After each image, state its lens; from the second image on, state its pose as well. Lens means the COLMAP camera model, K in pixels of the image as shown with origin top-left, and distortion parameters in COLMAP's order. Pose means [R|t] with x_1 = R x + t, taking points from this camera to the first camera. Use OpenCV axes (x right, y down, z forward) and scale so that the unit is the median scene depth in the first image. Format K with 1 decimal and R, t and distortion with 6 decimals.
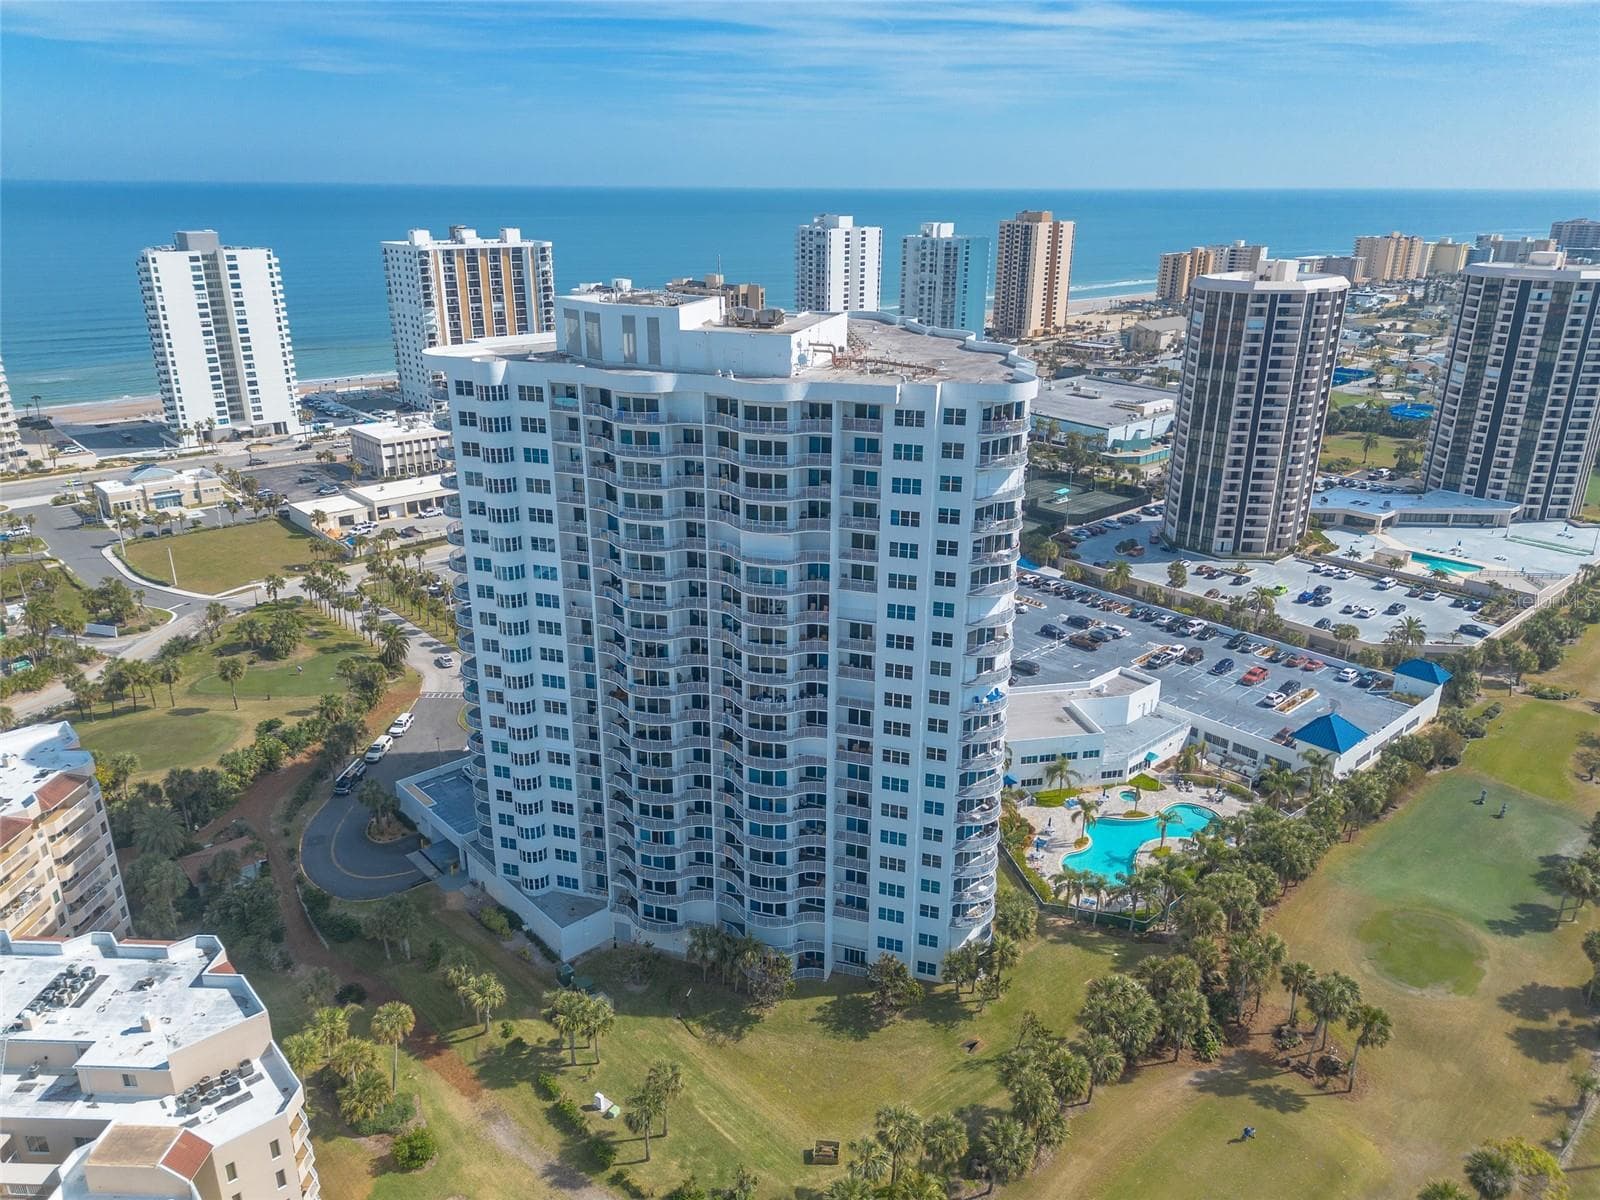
lens RADIAL K [[1139.5, 0, 802.8], [0, 1139.5, 594.5], [0, 0, 1]] dist [0.058711, -0.043757]
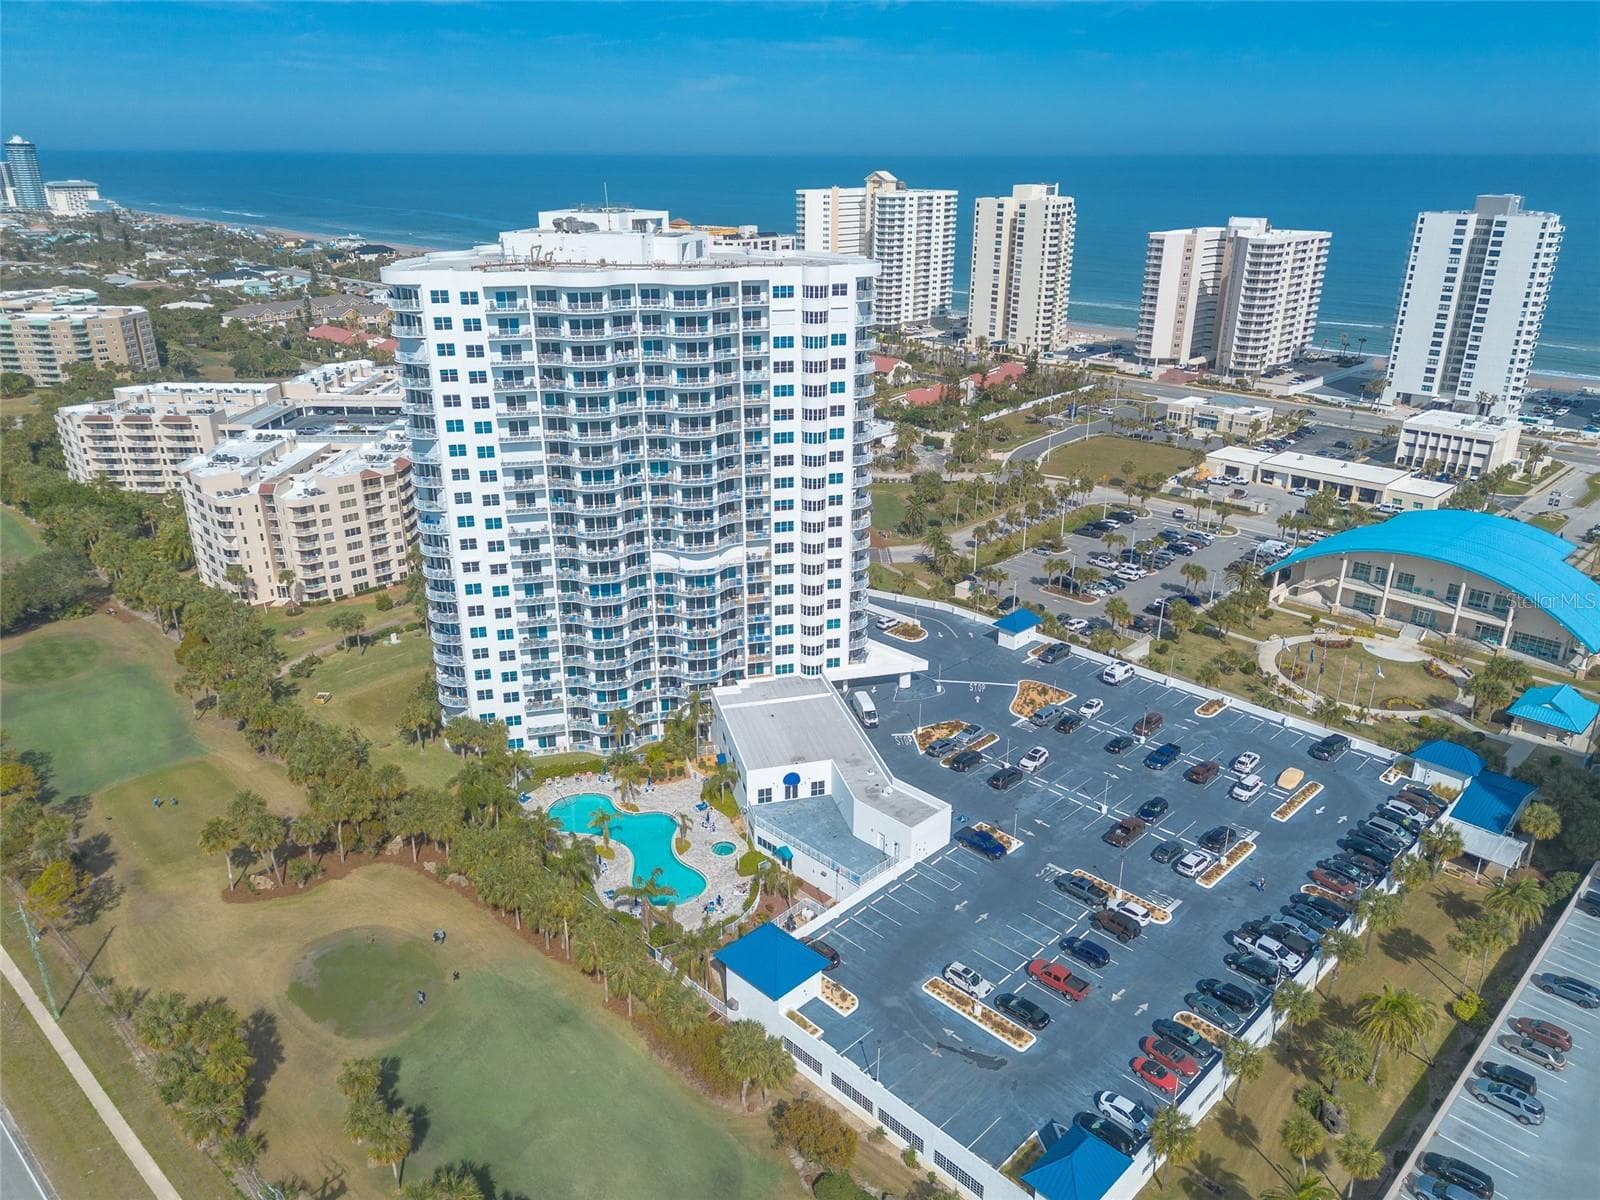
lens RADIAL K [[1139.5, 0, 797.6], [0, 1139.5, 604.8], [0, 0, 1]] dist [0.058711, -0.043757]
pose [[0.032764, 0.362576, -0.931378, 0.413203], [-0.340857, 0.880065, 0.330610, -0.115529], [0.939544, 0.306634, 0.152421, 0.354363]]
